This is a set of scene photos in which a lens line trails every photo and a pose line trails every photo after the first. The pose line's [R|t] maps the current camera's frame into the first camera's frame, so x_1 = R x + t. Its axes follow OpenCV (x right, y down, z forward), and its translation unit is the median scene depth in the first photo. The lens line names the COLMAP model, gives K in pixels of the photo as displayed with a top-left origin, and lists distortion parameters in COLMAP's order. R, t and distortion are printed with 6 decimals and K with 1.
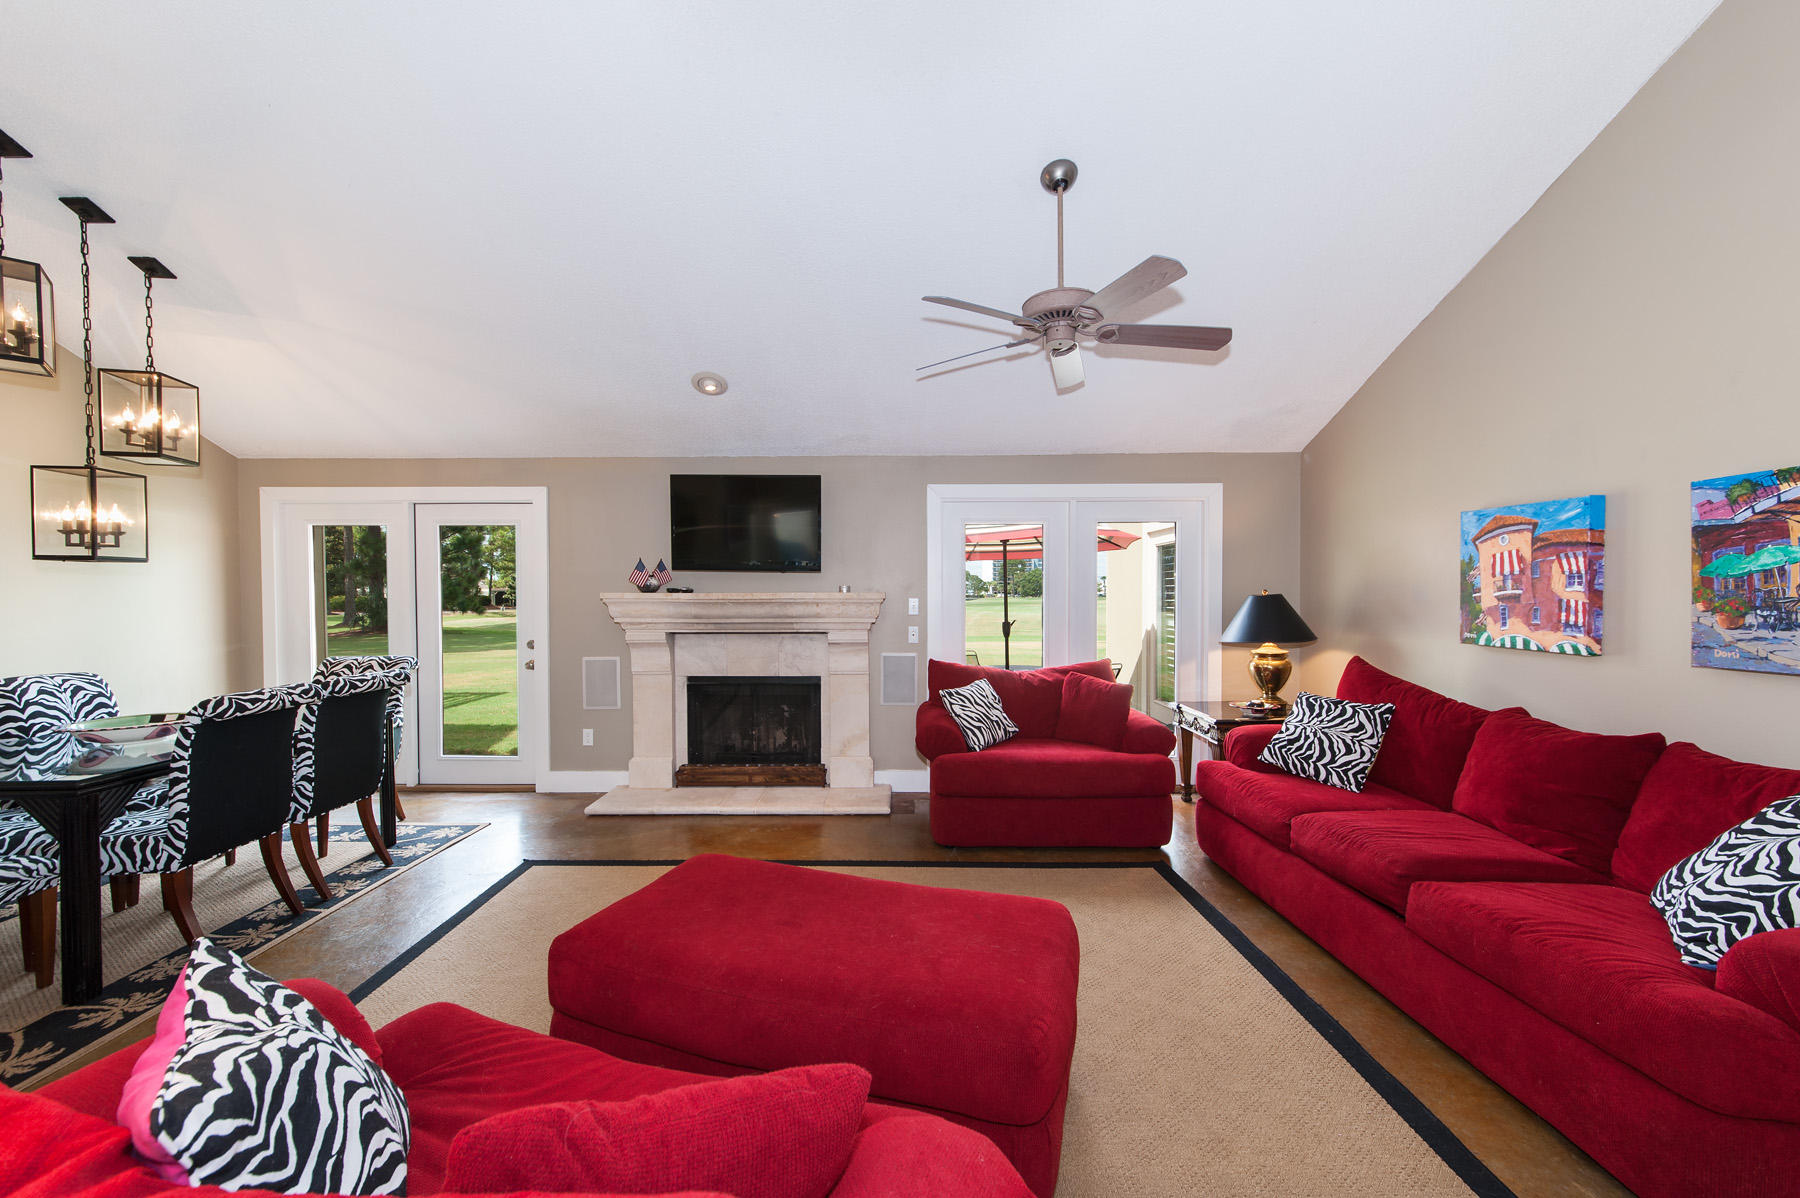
lens RADIAL K [[695.1, 0, 900.0], [0, 695.1, 599.0], [0, 0, 1]] dist [-0.001953, -0.000276]
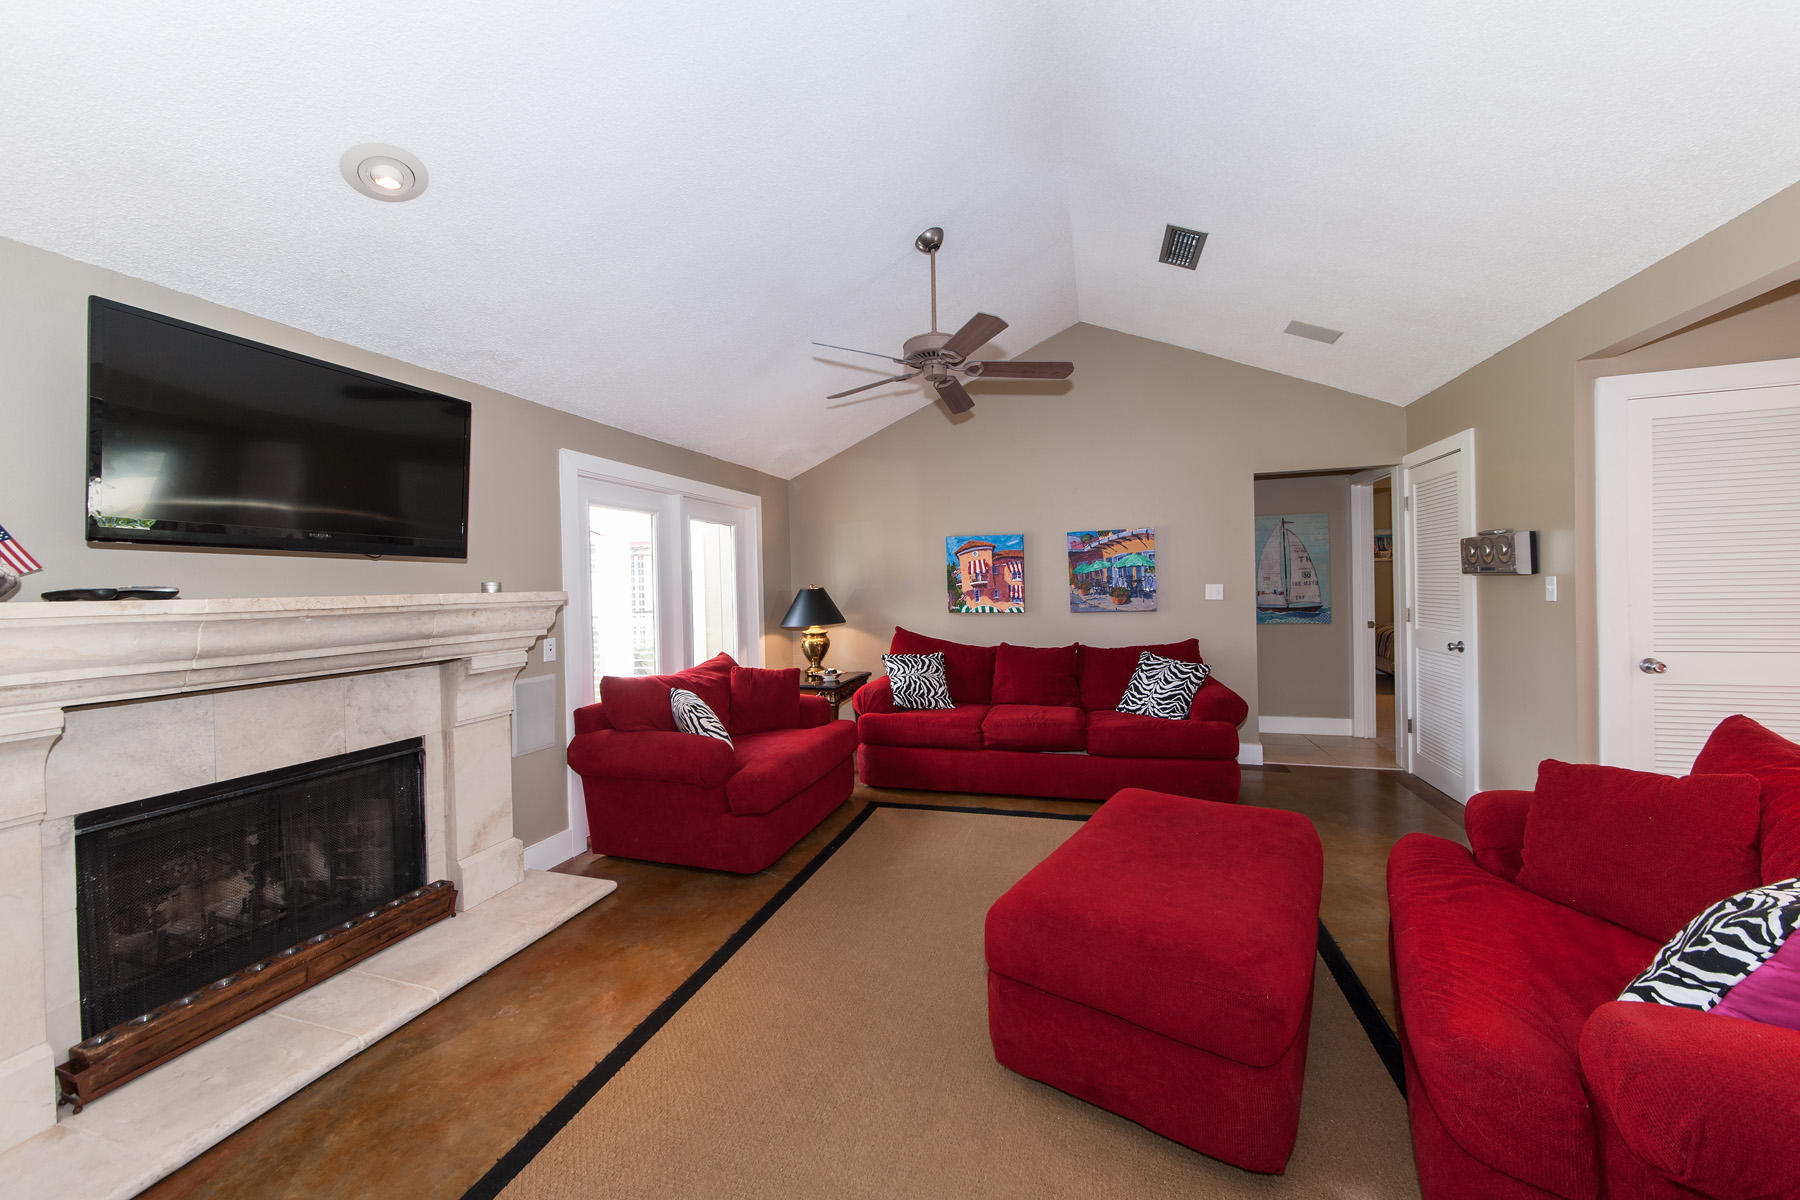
lens RADIAL K [[650.2, 0, 903.8], [0, 650.2, 585.7], [0, 0, 1]] dist [0.000167, 0.000025]
pose [[0.280608, -0.006378, 0.959801, -0.832349], [0.032480, 0.999468, -0.002855, -0.002669], [-0.959273, 0.031976, 0.280666, 0.703358]]
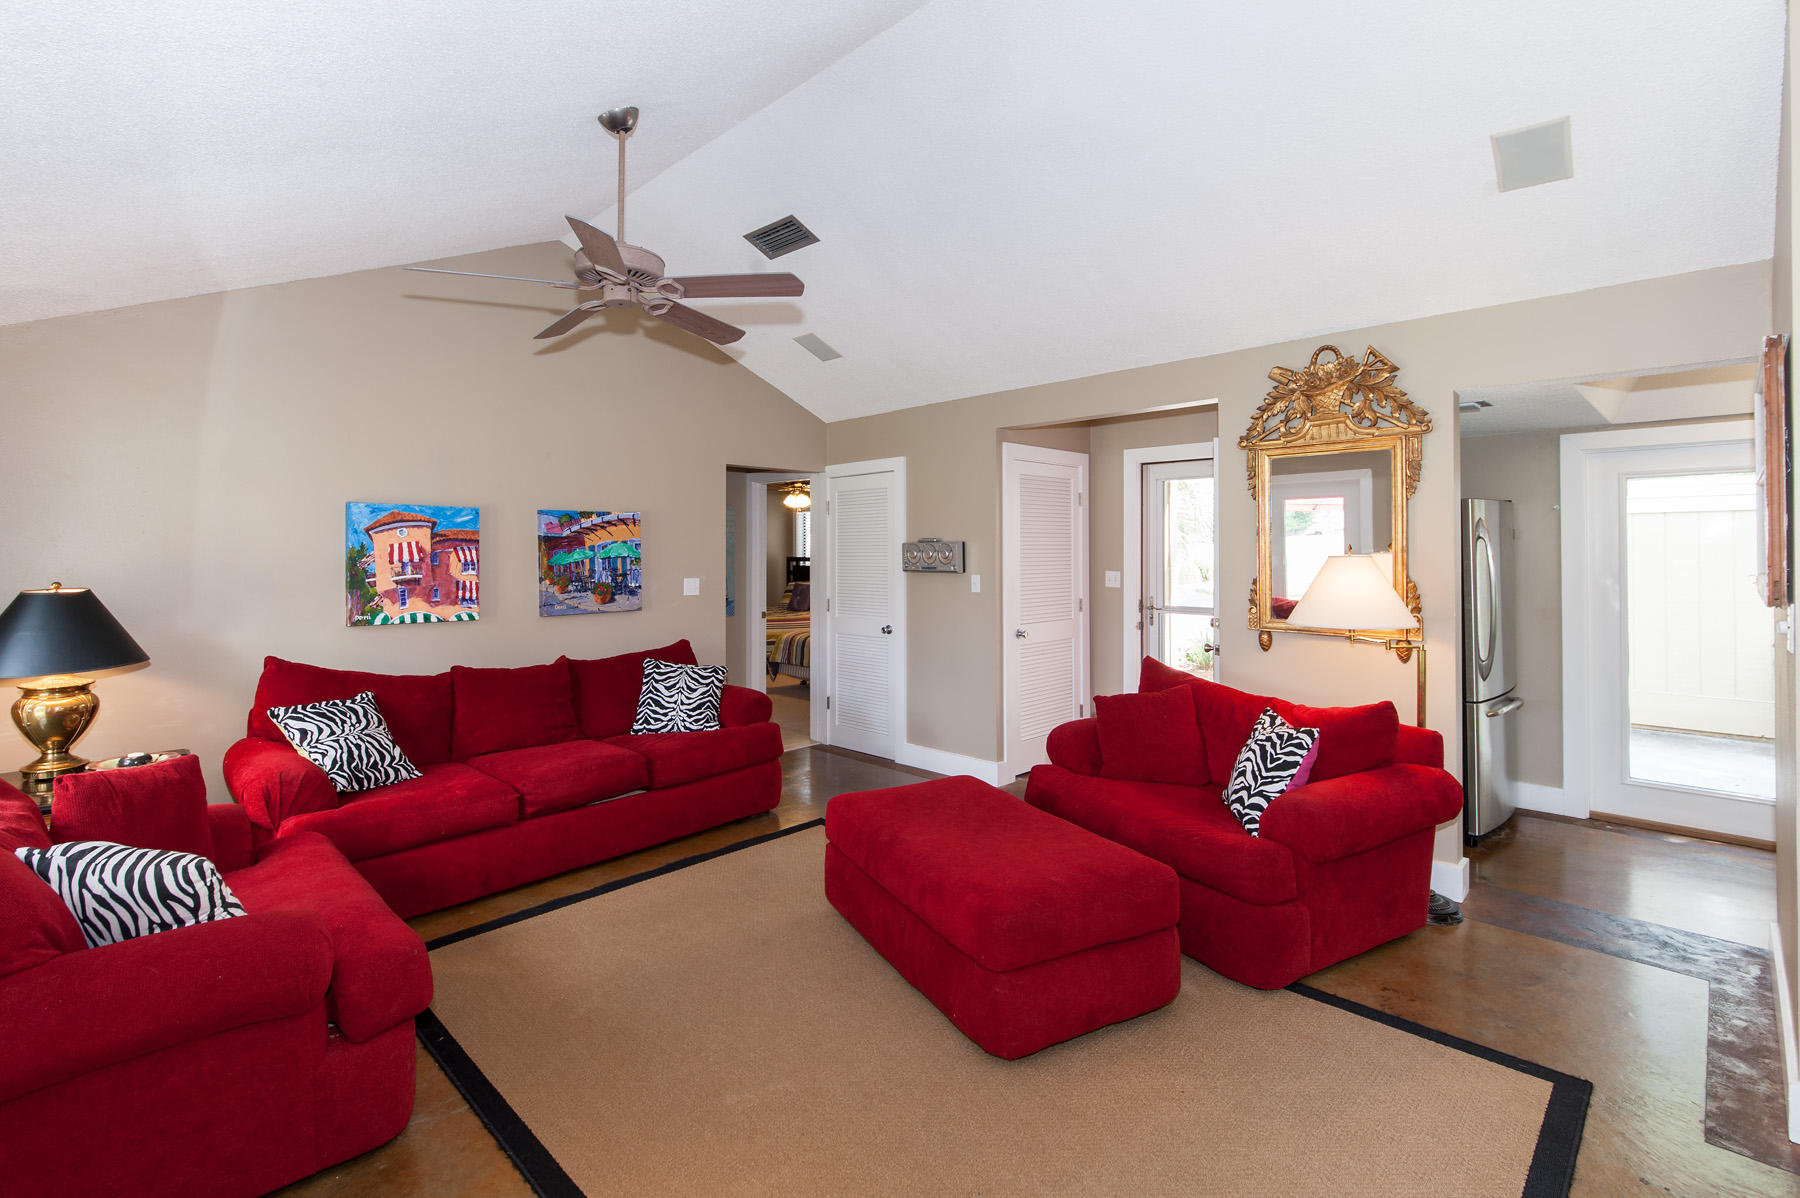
lens RADIAL K [[820.8, 0, 899.4], [0, 820.8, 537.5], [0, 0, 1]] dist [-0.001302, 0.000027]
pose [[-0.722947, 0.018088, 0.690667, -0.706346], [0.012797, 0.999836, -0.012791, -0.048058], [-0.690785, -0.000409, -0.723060, 1.427027]]
